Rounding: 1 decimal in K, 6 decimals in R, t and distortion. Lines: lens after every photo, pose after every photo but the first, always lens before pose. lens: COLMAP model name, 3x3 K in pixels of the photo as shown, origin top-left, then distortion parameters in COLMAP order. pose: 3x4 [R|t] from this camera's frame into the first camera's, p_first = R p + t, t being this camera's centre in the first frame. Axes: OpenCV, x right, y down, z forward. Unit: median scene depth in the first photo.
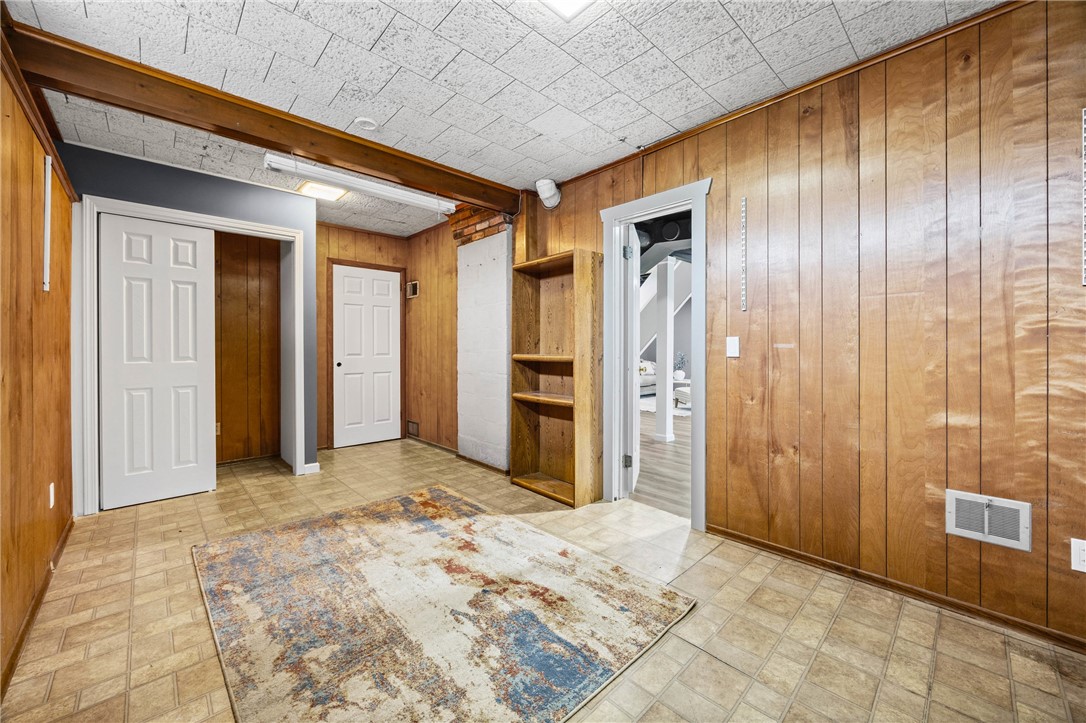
lens RADIAL K [[418.7, 0, 543.8], [0, 418.7, 350.8], [0, 0, 1]] dist [-0.003284, -0.000196]
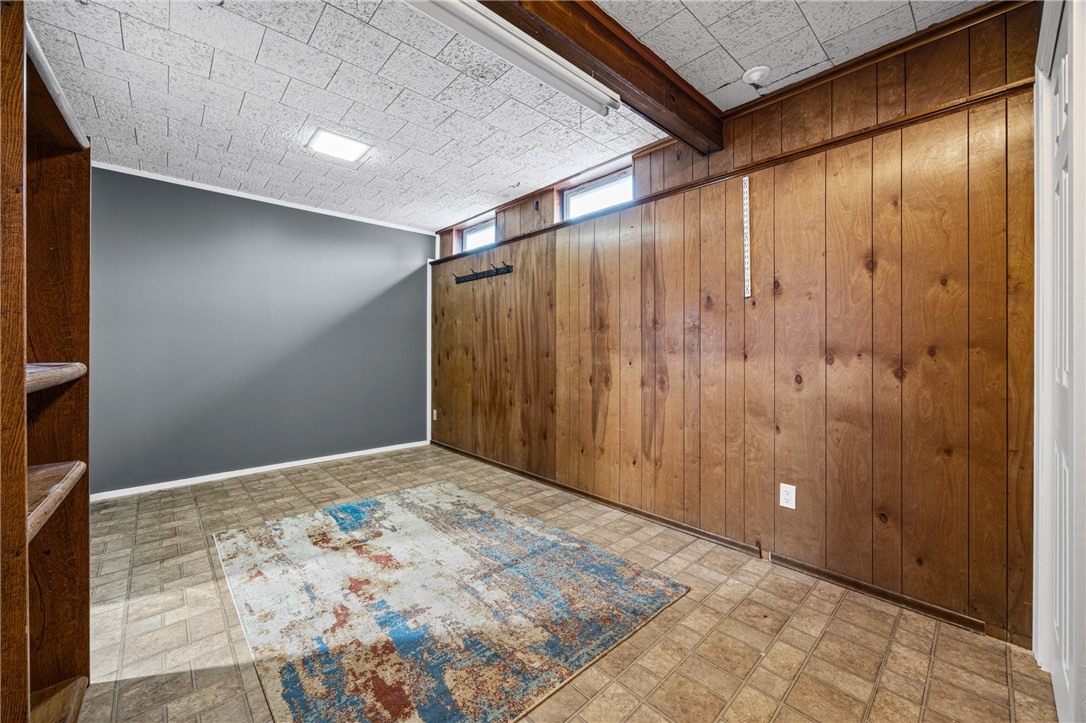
lens RADIAL K [[413.3, 0, 547.3], [0, 413.3, 342.9], [0, 0, 1]] dist [-0.004986, -0.000284]
pose [[-0.999994, 0.002497, 0.002381, -0.602054], [0.002489, 0.999991, -0.003378, -0.015291], [-0.002389, -0.003372, -0.999991, 1.947517]]
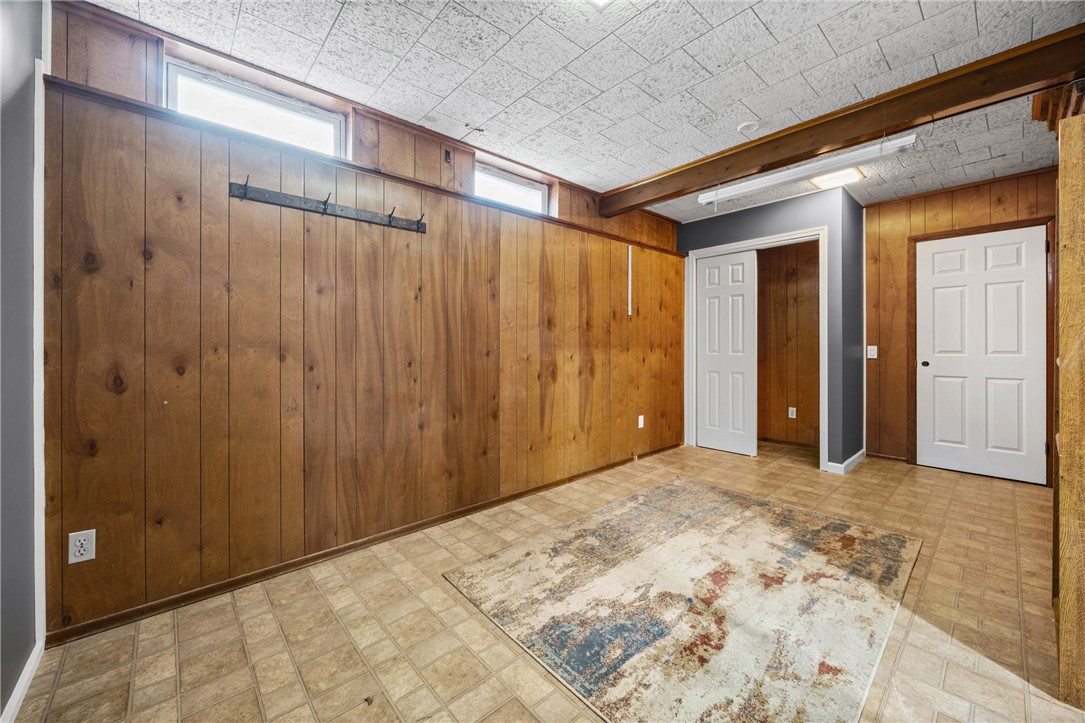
lens RADIAL K [[413.0, 0, 546.8], [0, 413.0, 342.9], [0, 0, 1]] dist [-0.004986, -0.000284]
pose [[-0.026215, -0.003274, -0.999651, 0.699889], [-0.003817, 0.999988, -0.003175, -0.004319], [0.999649, 0.003732, -0.026227, 0.606771]]
